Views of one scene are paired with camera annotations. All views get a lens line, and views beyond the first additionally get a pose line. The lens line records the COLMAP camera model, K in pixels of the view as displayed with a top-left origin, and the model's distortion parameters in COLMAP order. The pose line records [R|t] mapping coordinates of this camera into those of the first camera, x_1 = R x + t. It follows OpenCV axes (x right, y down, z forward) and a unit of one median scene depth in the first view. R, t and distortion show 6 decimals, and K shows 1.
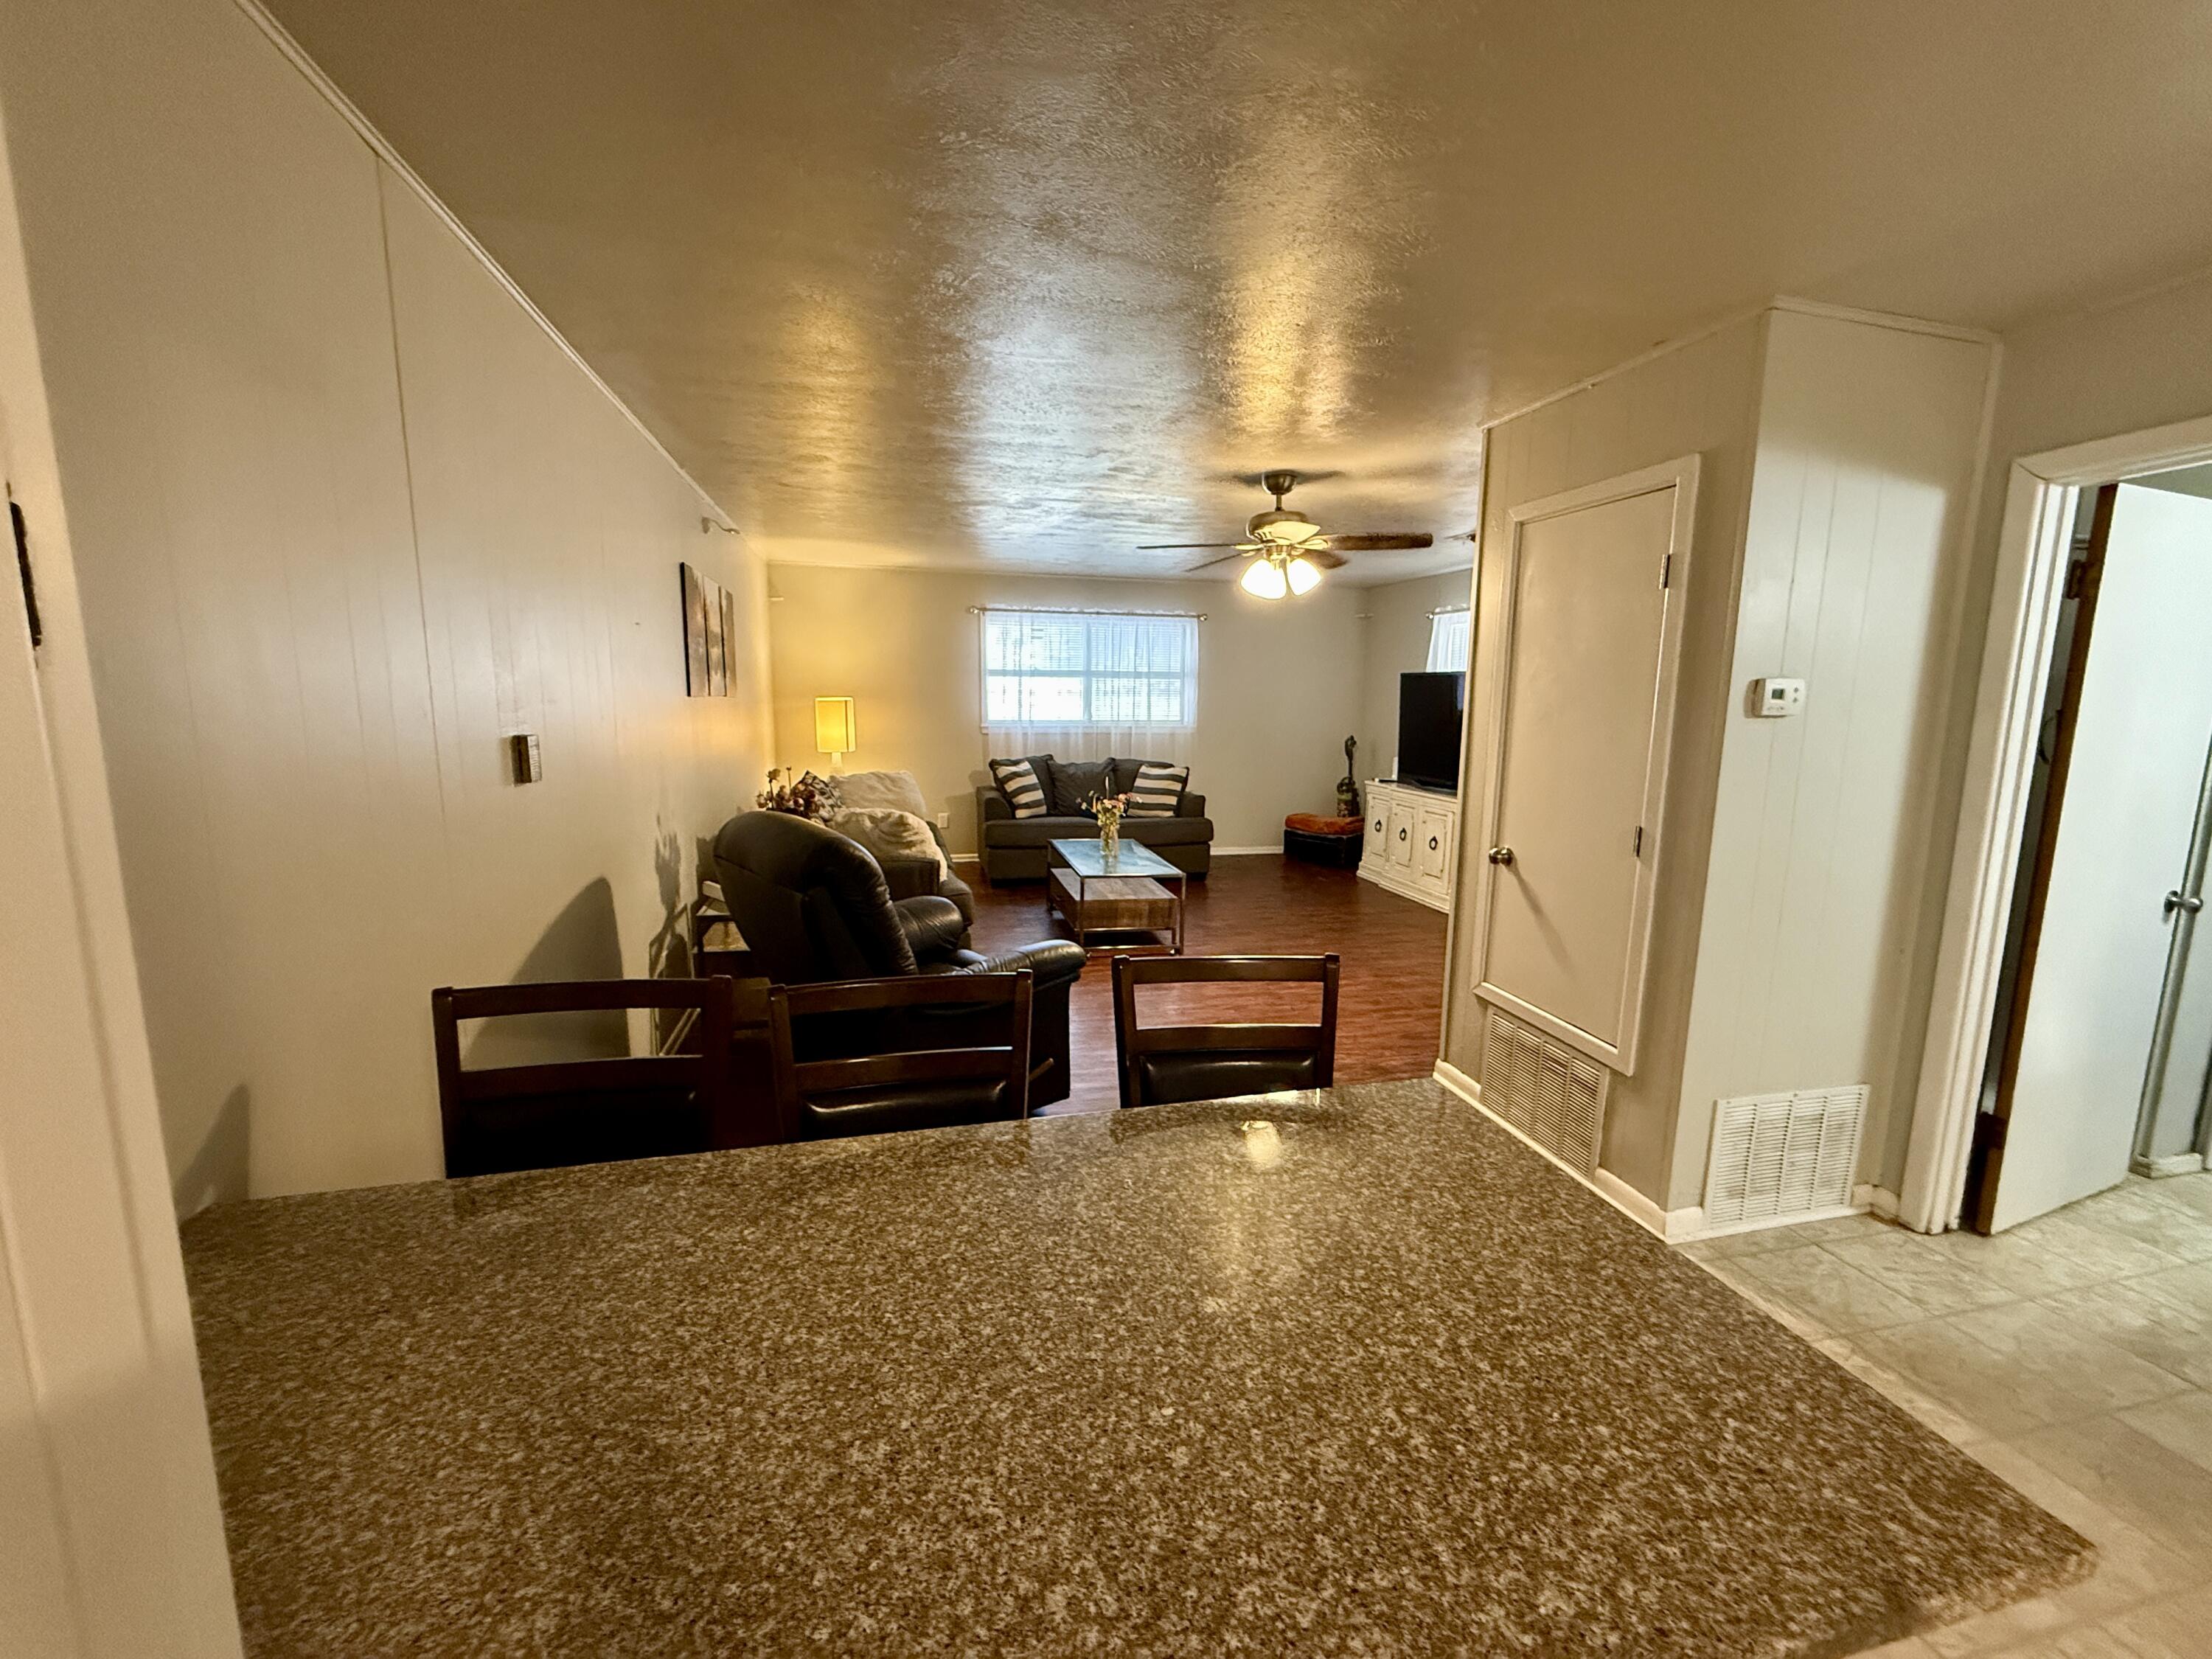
lens RADIAL K [[884.3, 0, 1104.7], [0, 884.3, 830.1], [0, 0, 1]] dist [-0.001335, 0.000356]
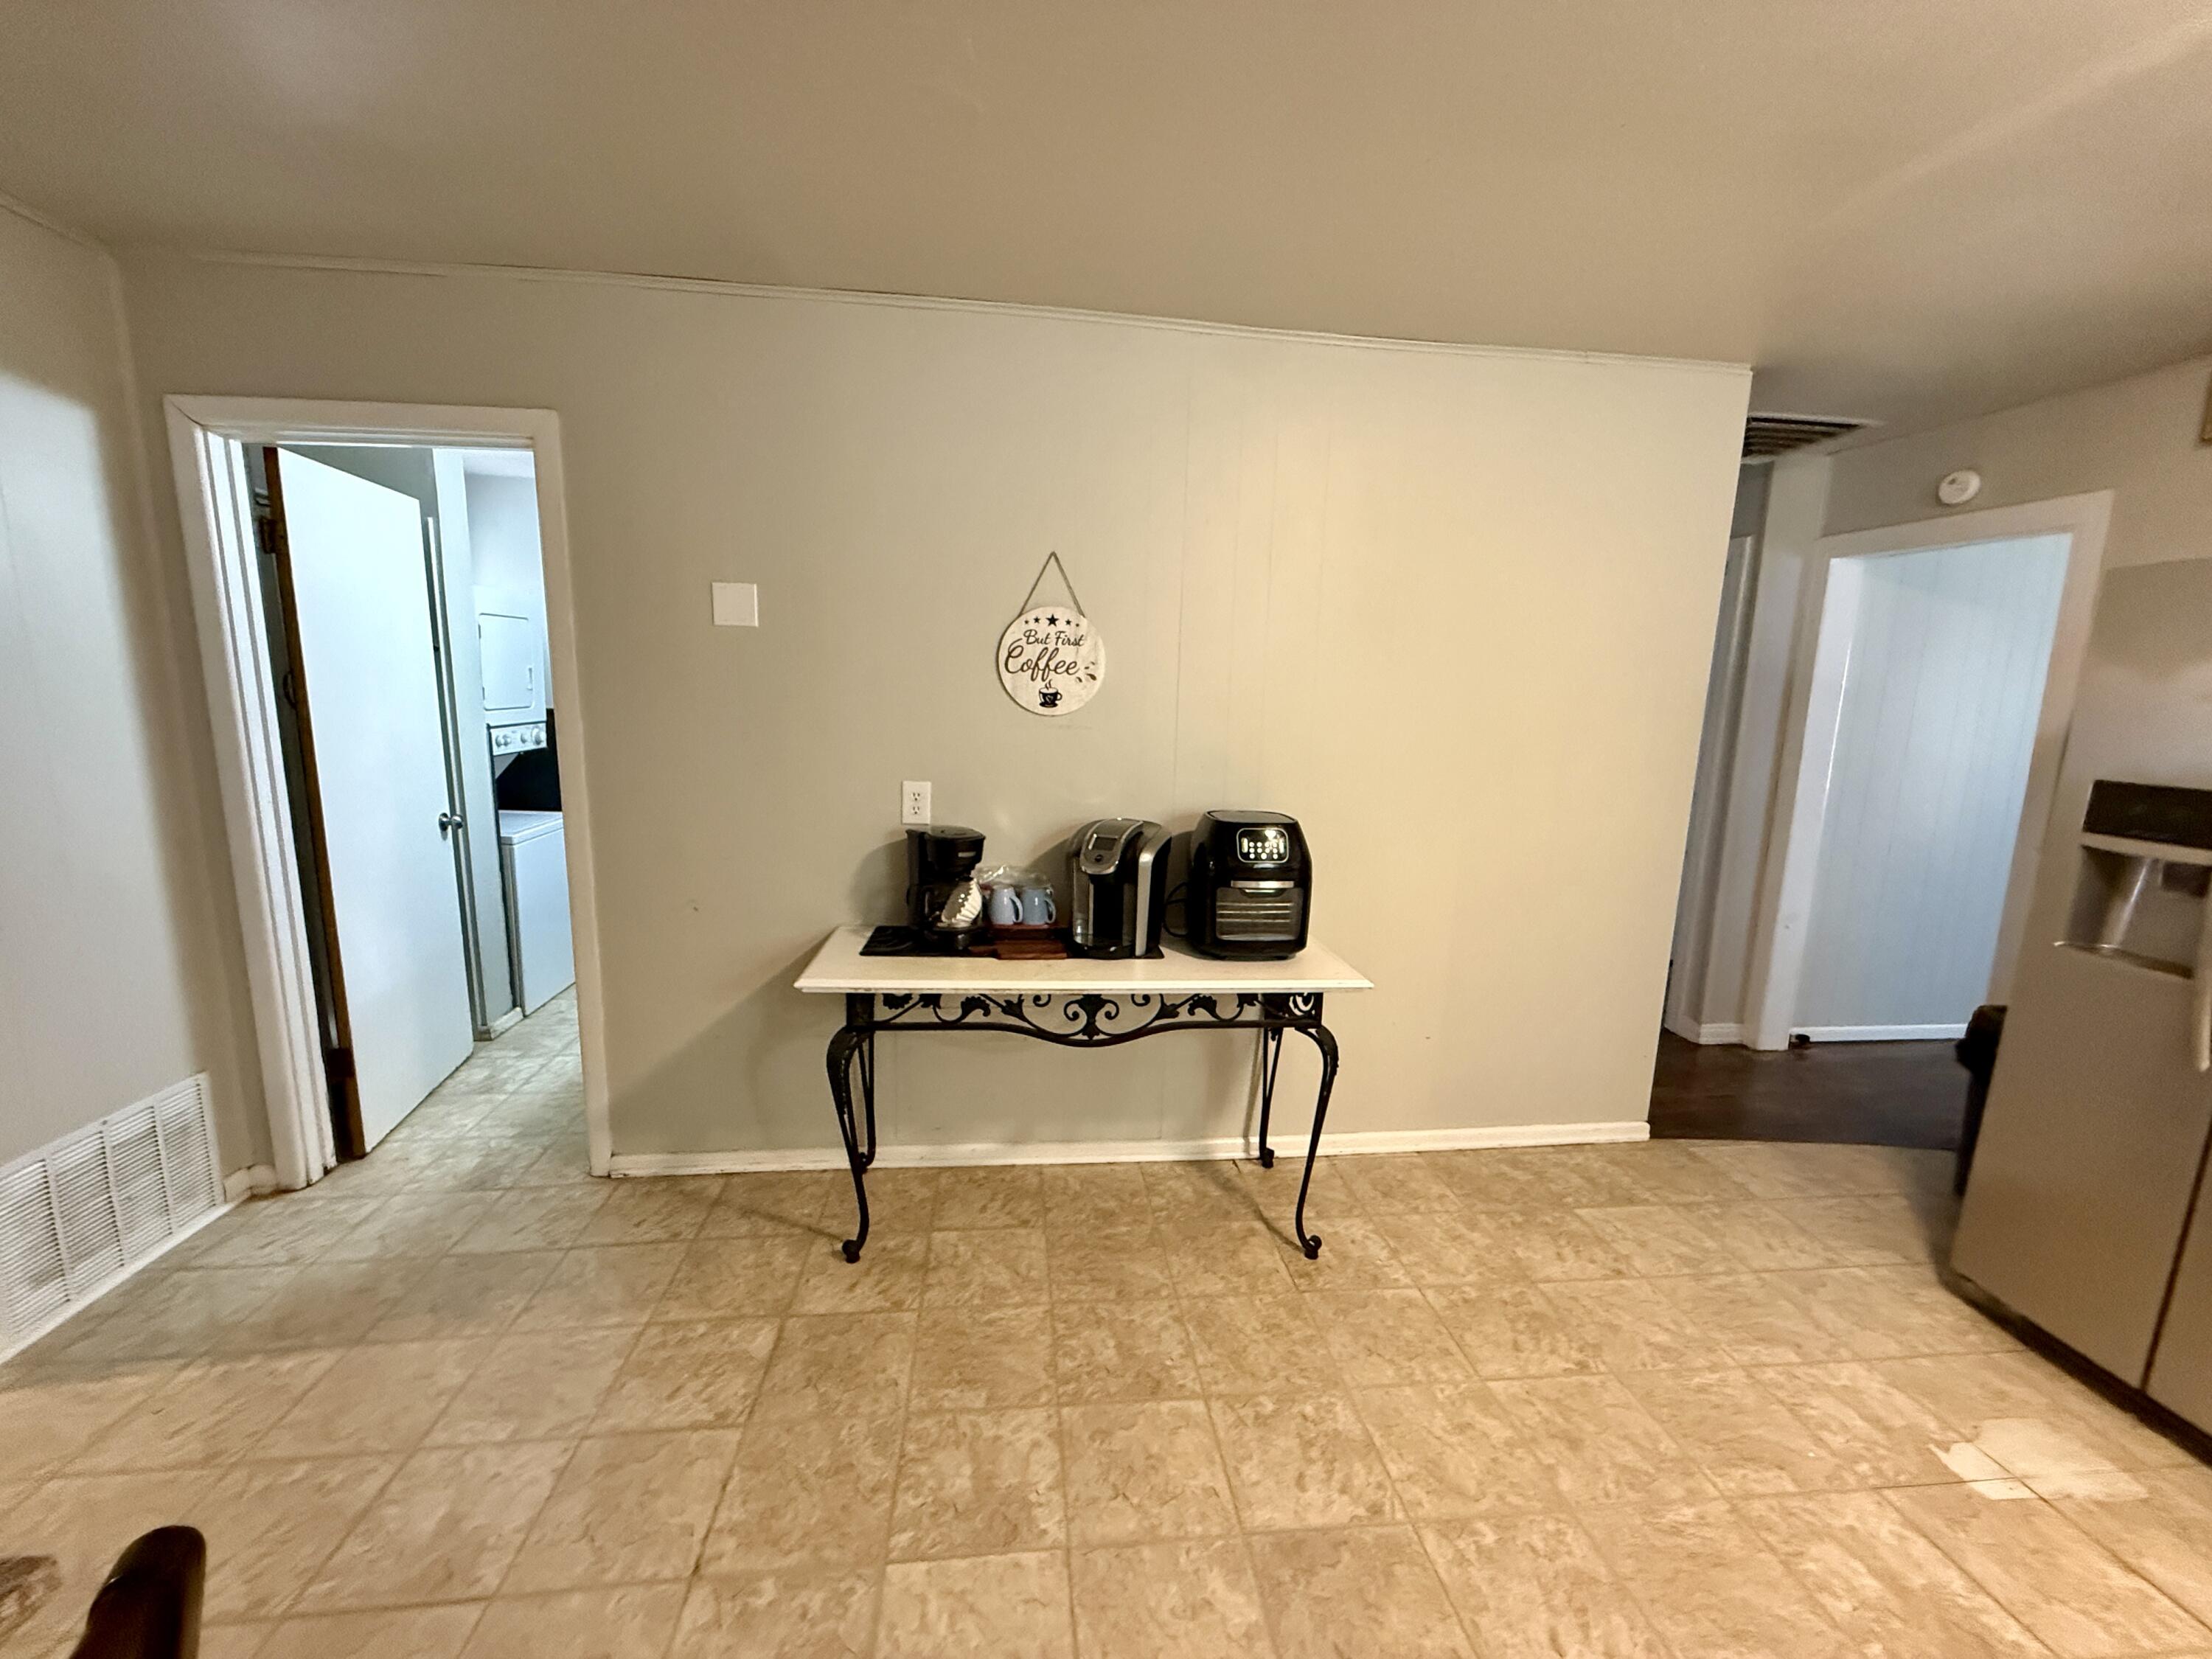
lens RADIAL K [[884.3, 0, 1104.3], [0, 884.3, 831.9], [0, 0, 1]] dist [-0.001335, 0.000356]
pose [[0.122571, -0.172271, 0.977394, 0.127541], [0.123067, 0.979857, 0.157272, 0.015304], [-0.984800, 0.101008, 0.141303, -0.076250]]
